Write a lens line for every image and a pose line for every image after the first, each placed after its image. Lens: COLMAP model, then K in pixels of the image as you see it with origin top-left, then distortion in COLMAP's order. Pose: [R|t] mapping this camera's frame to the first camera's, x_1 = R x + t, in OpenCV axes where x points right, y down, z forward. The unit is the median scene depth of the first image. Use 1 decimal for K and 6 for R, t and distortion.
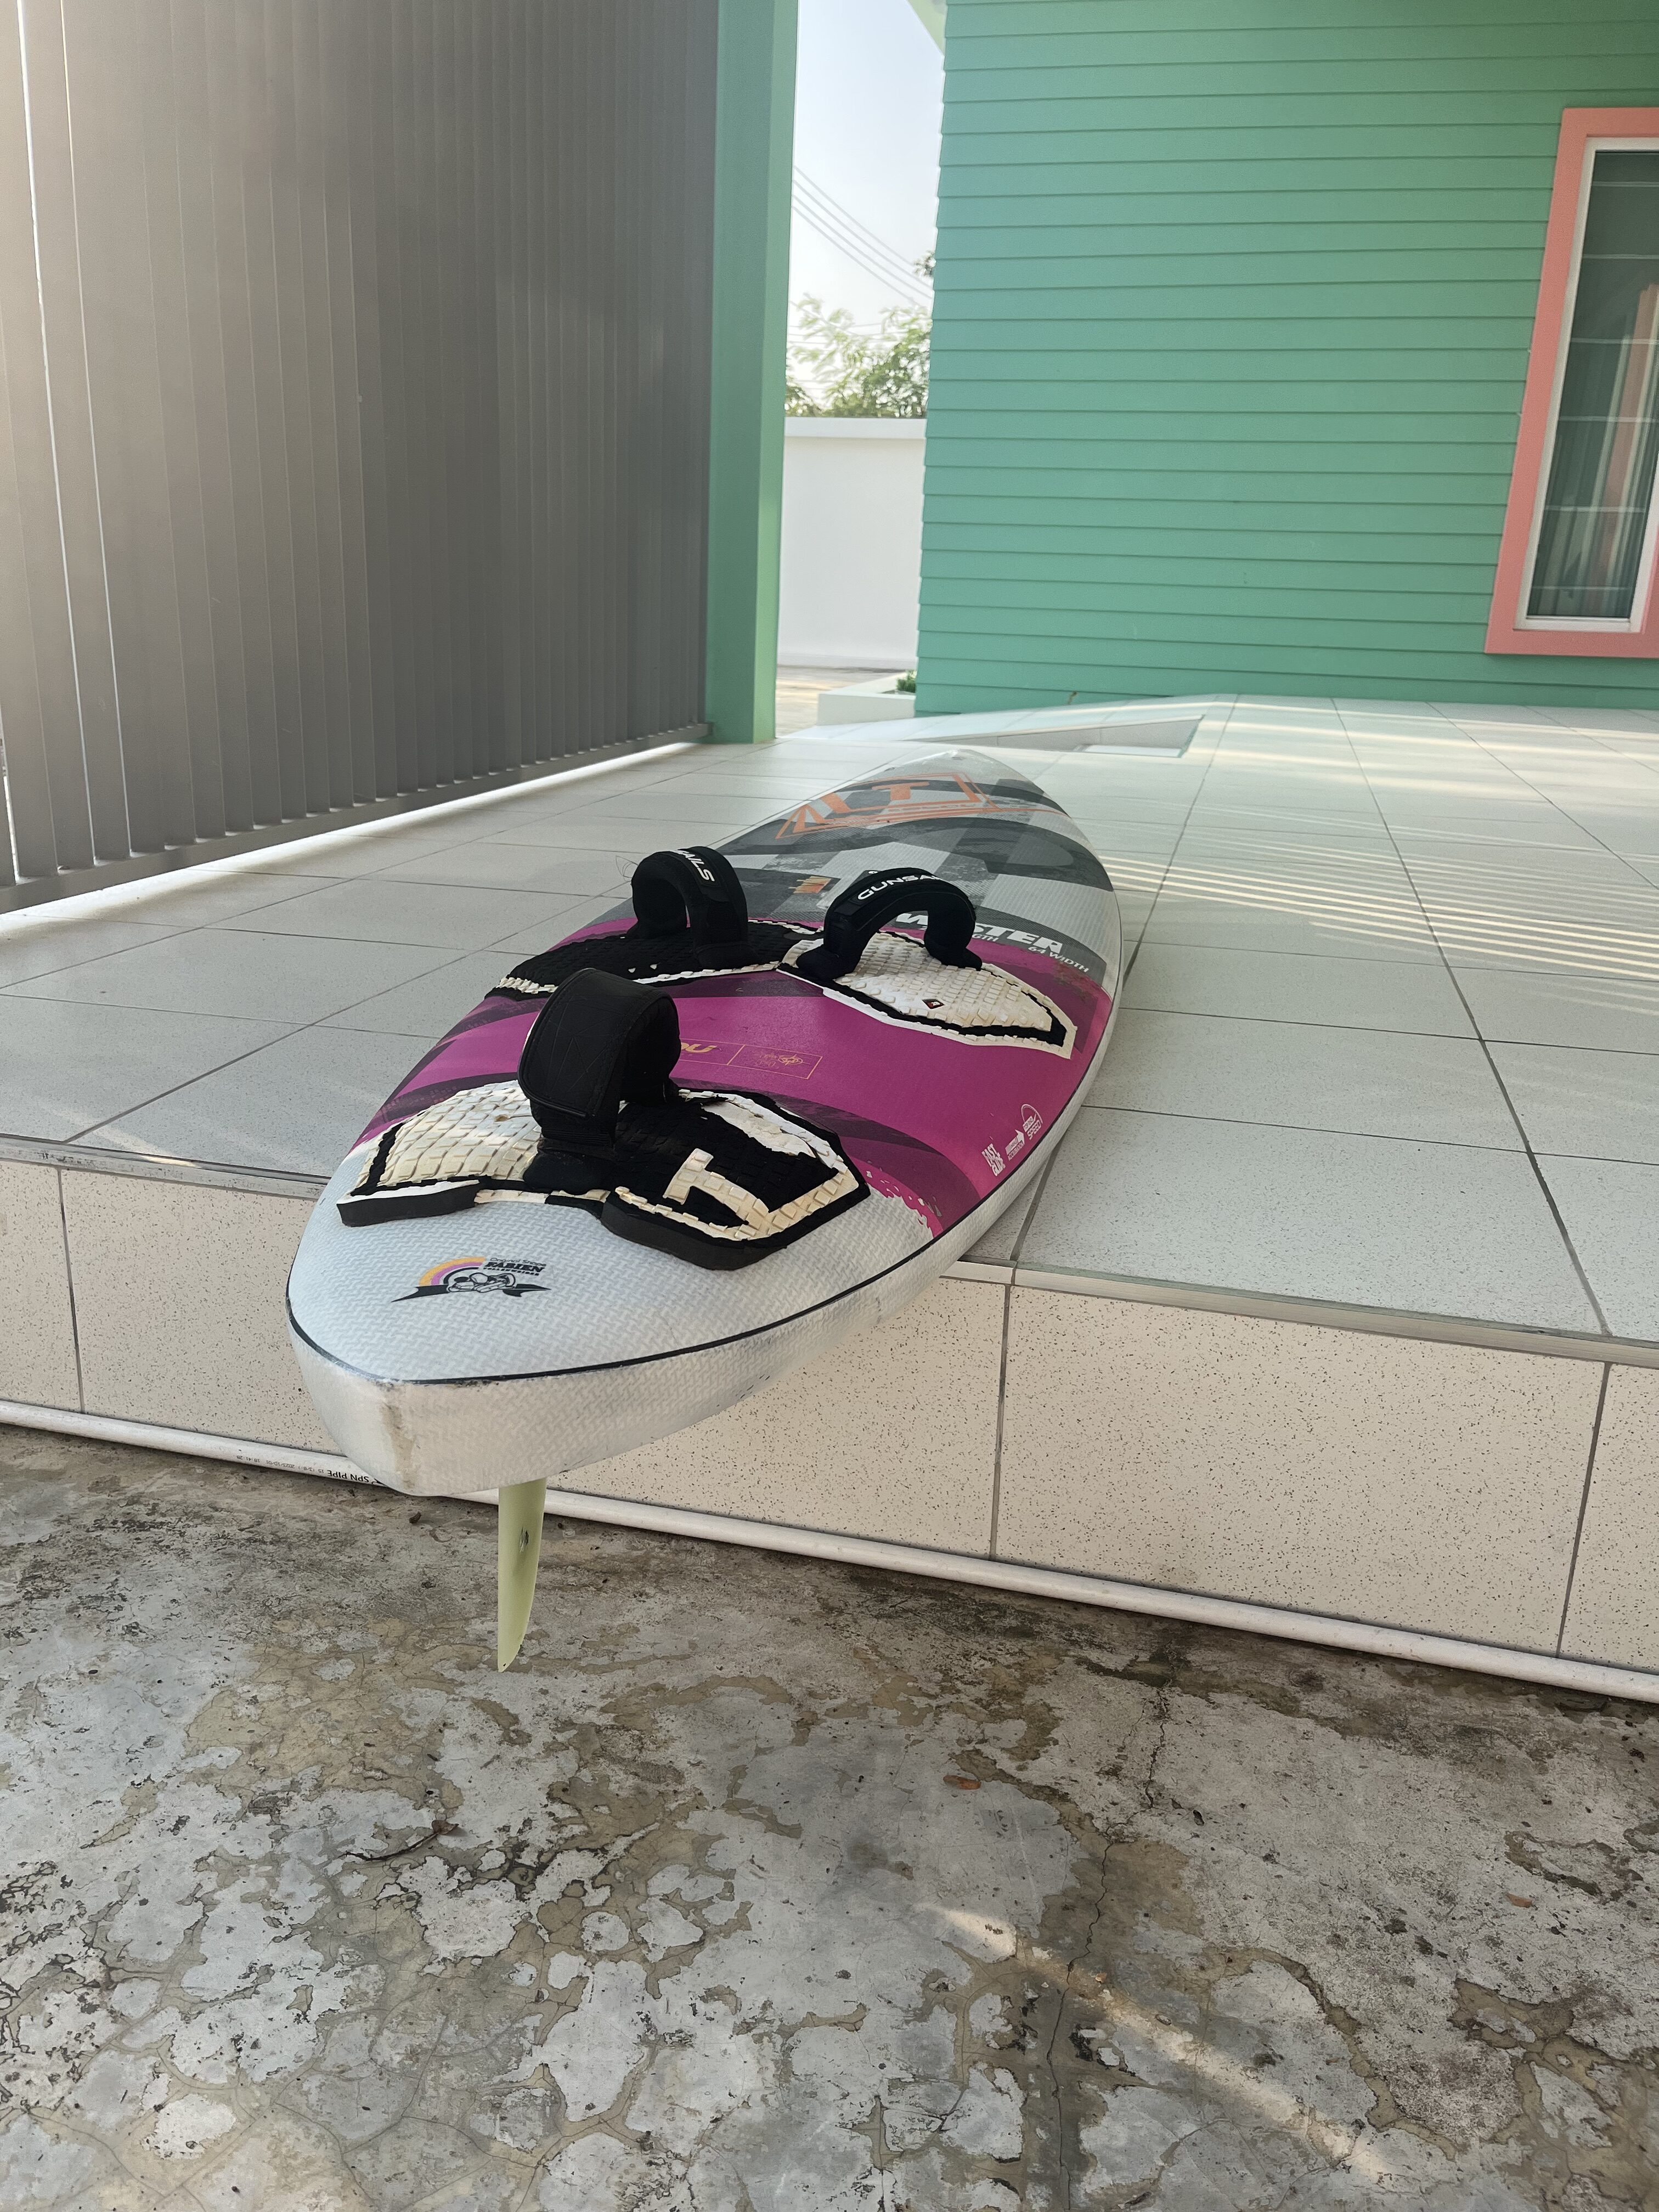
lens RADIAL K [[1673.7, 0, 829.5], [0, 1673.7, 1106.0], [0, 0, 1]] dist [0.103069, -0.152647]
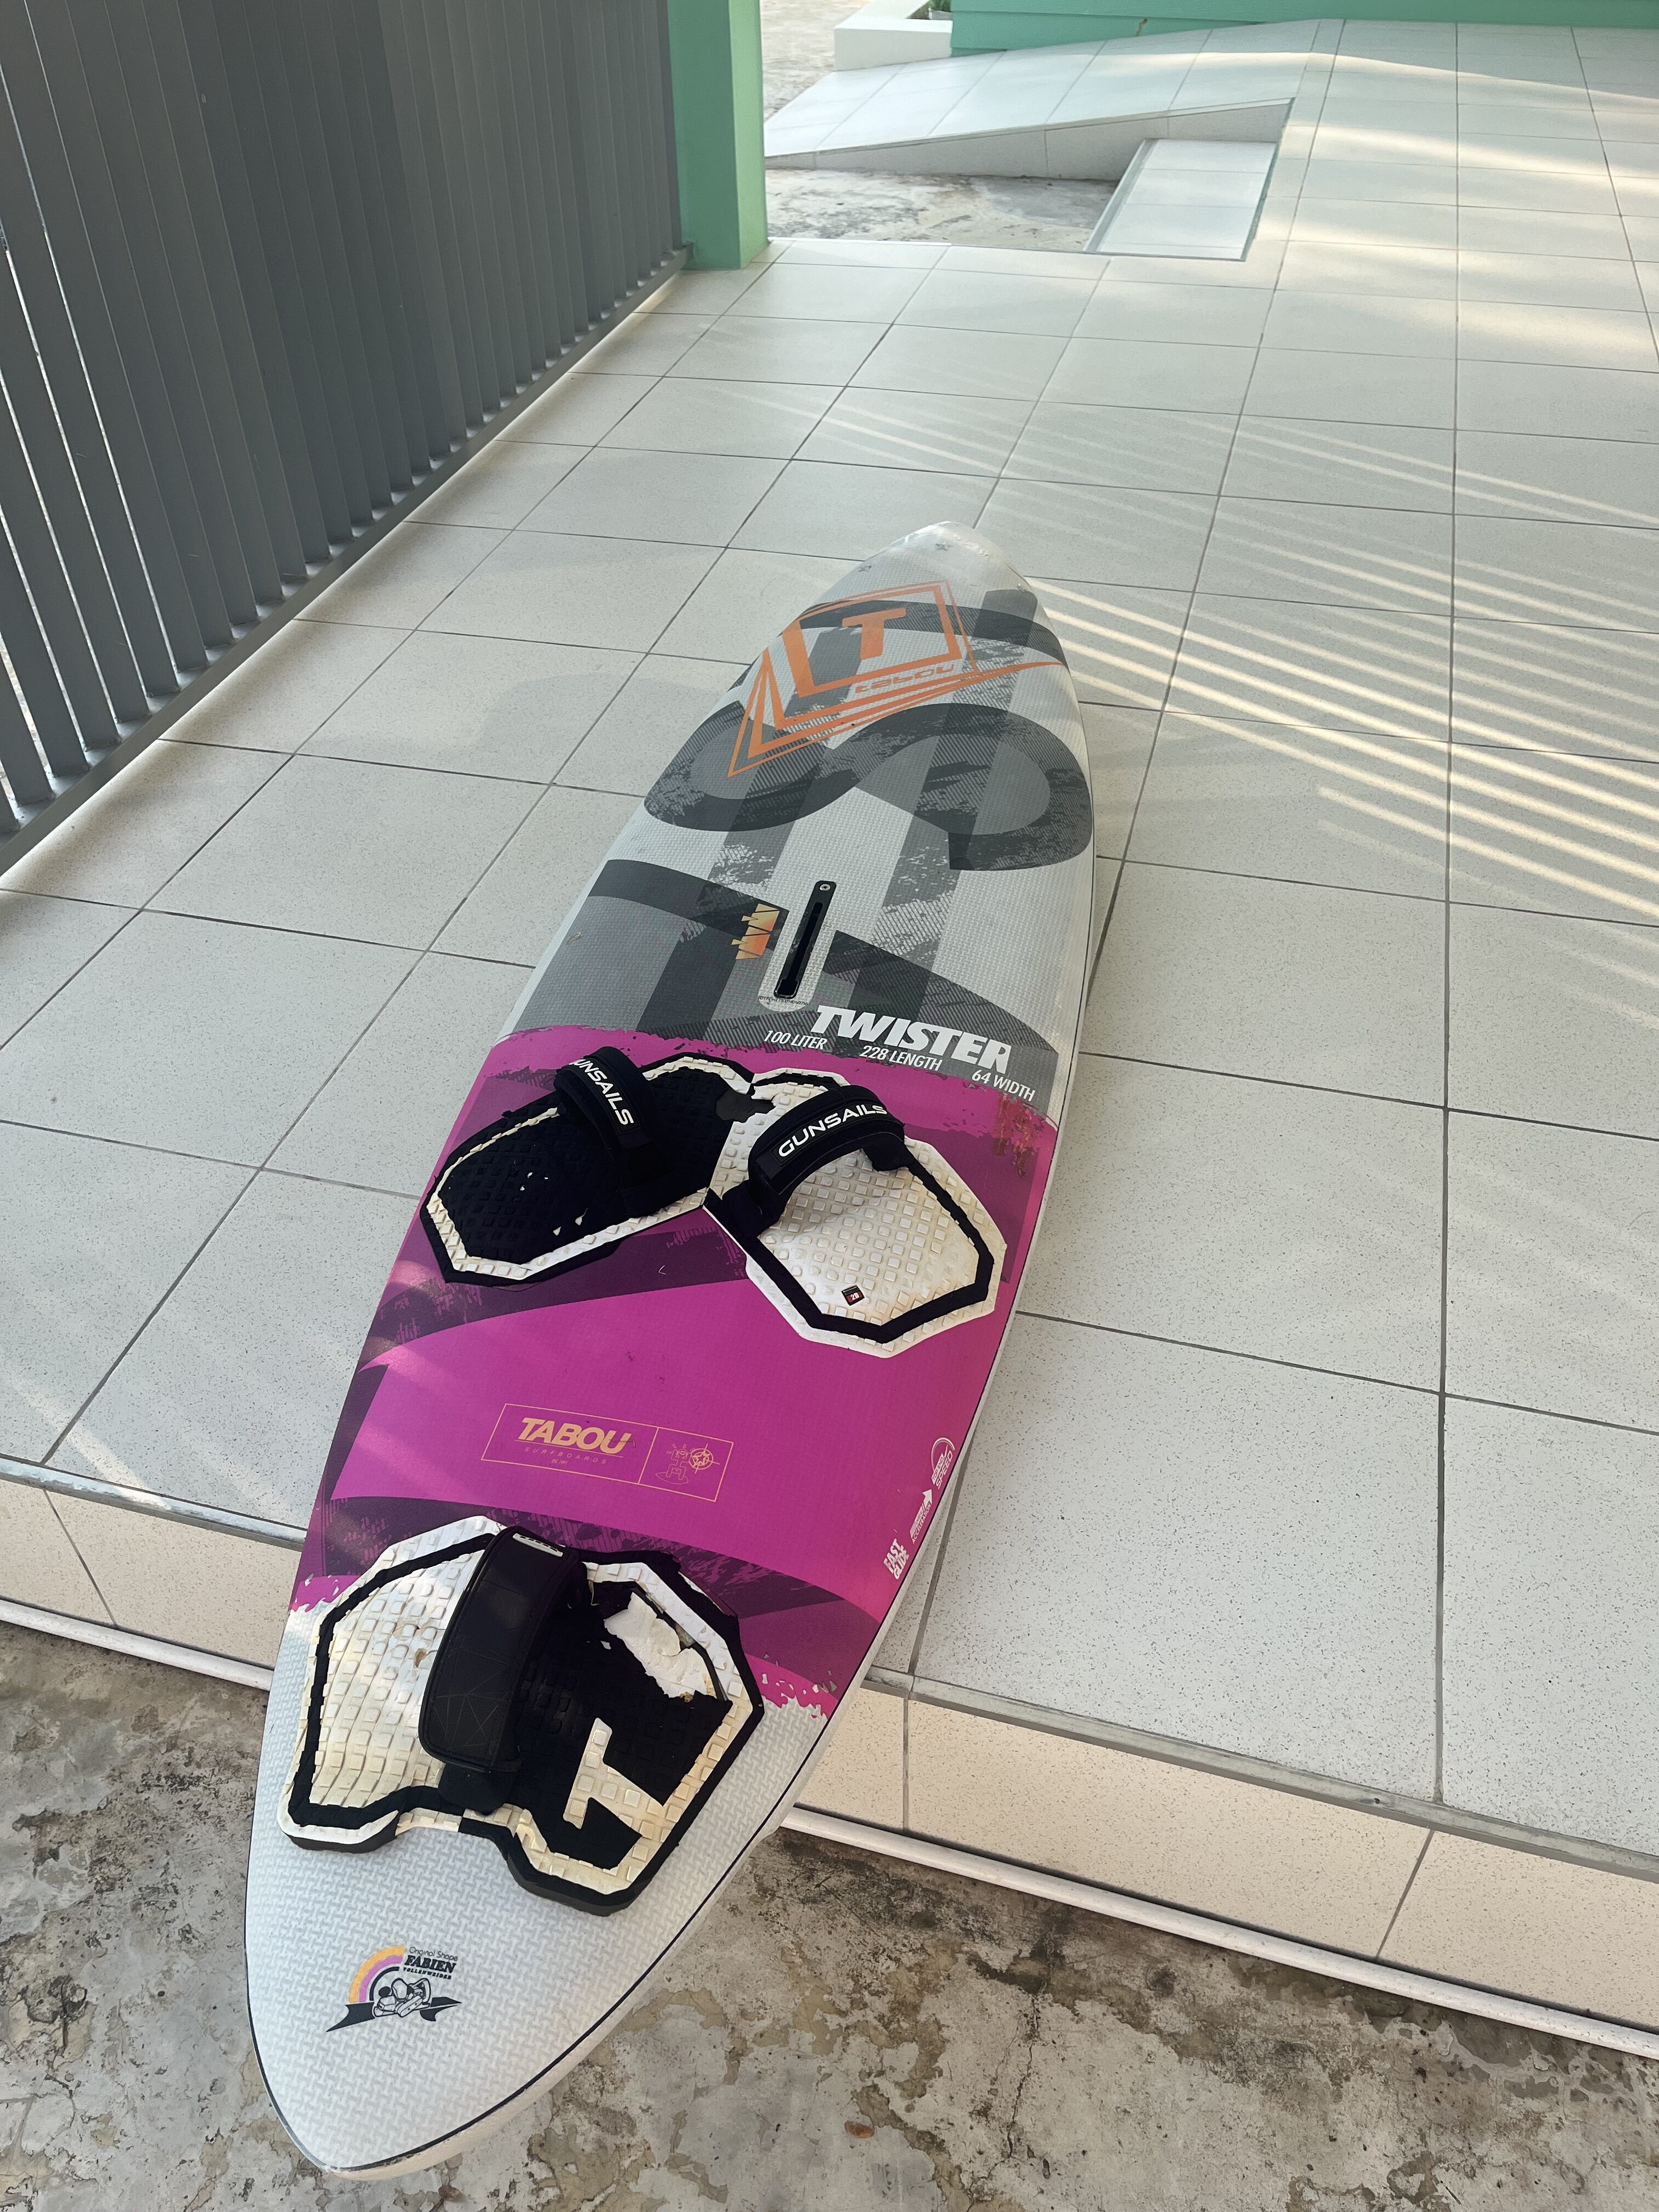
lens RADIAL K [[1673.7, 0, 829.5], [0, 1673.7, 1106.0], [0, 0, 1]] dist [0.103069, -0.152647]
pose [[0.998373, -0.027137, -0.050146, 0.133816], [0.045321, 0.911342, 0.409148, -0.762468], [0.034597, -0.410755, 0.911089, 0.166819]]
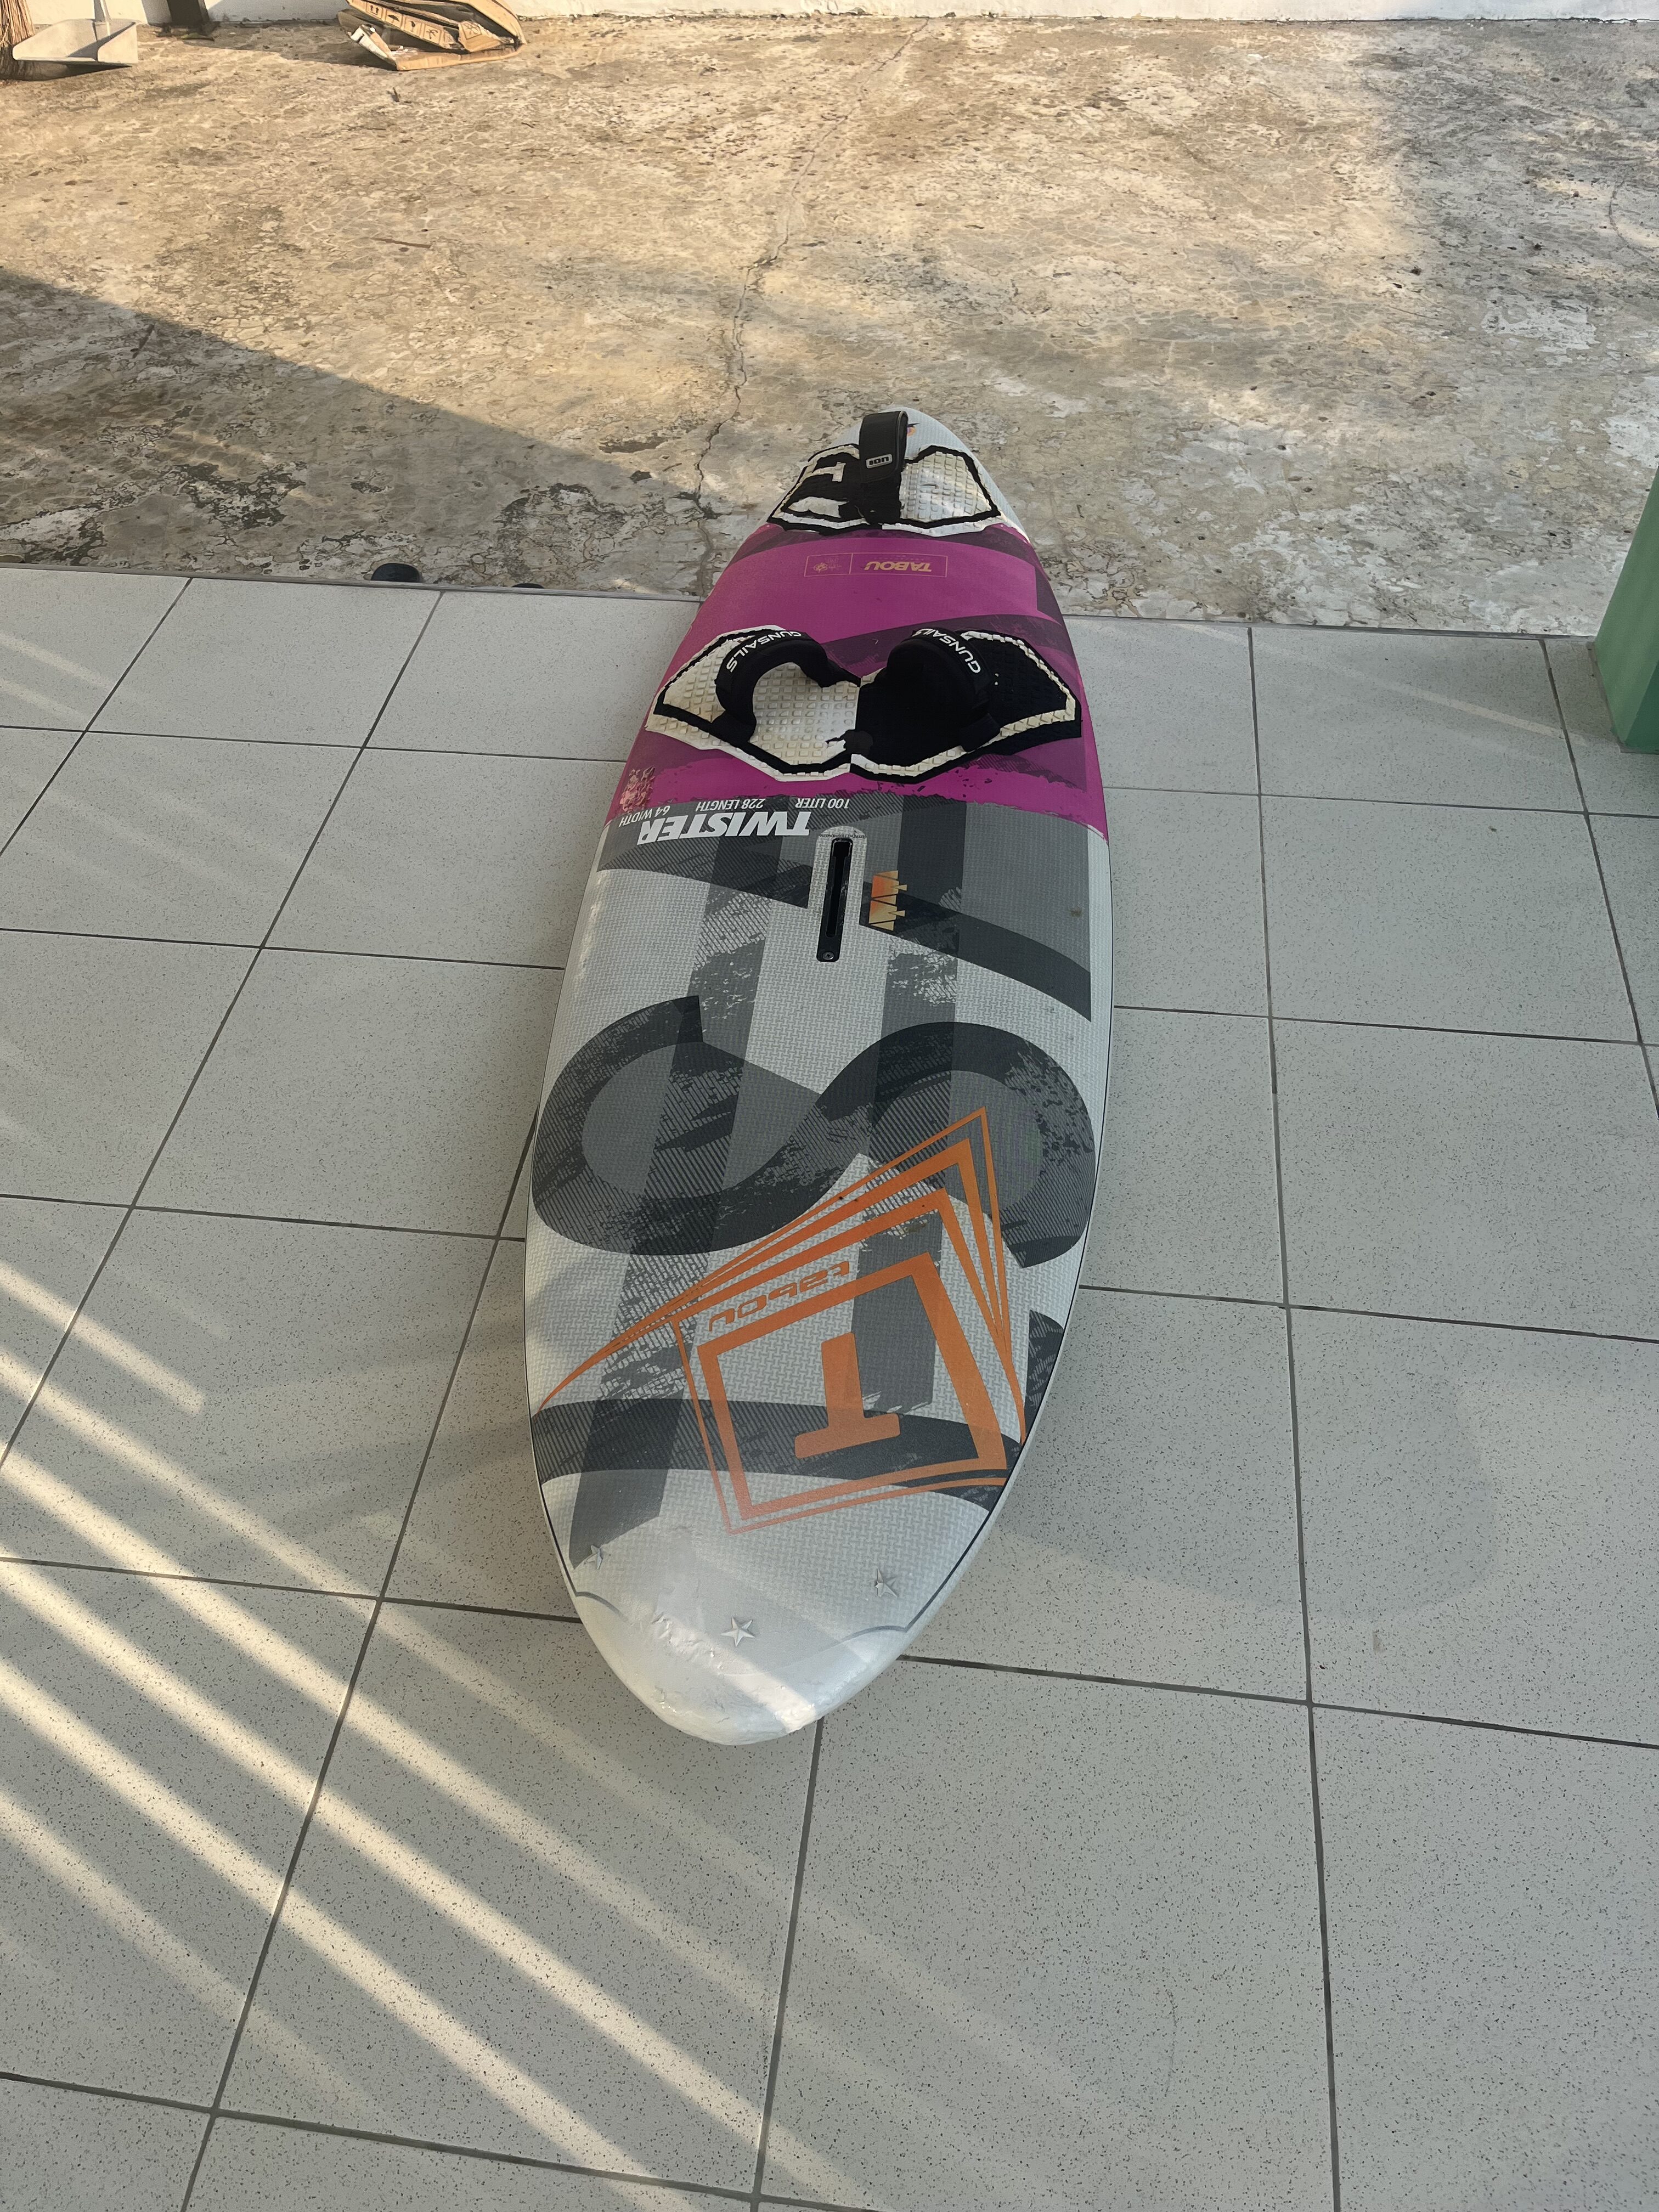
lens RADIAL K [[1673.7, 0, 829.5], [0, 1673.7, 1106.0], [0, 0, 1]] dist [0.103069, -0.152647]
pose [[-0.992614, 0.095958, -0.074225, 0.183138], [-0.029951, 0.399052, 0.916439, -1.704220], [0.117559, 0.911894, -0.393230, 2.627137]]
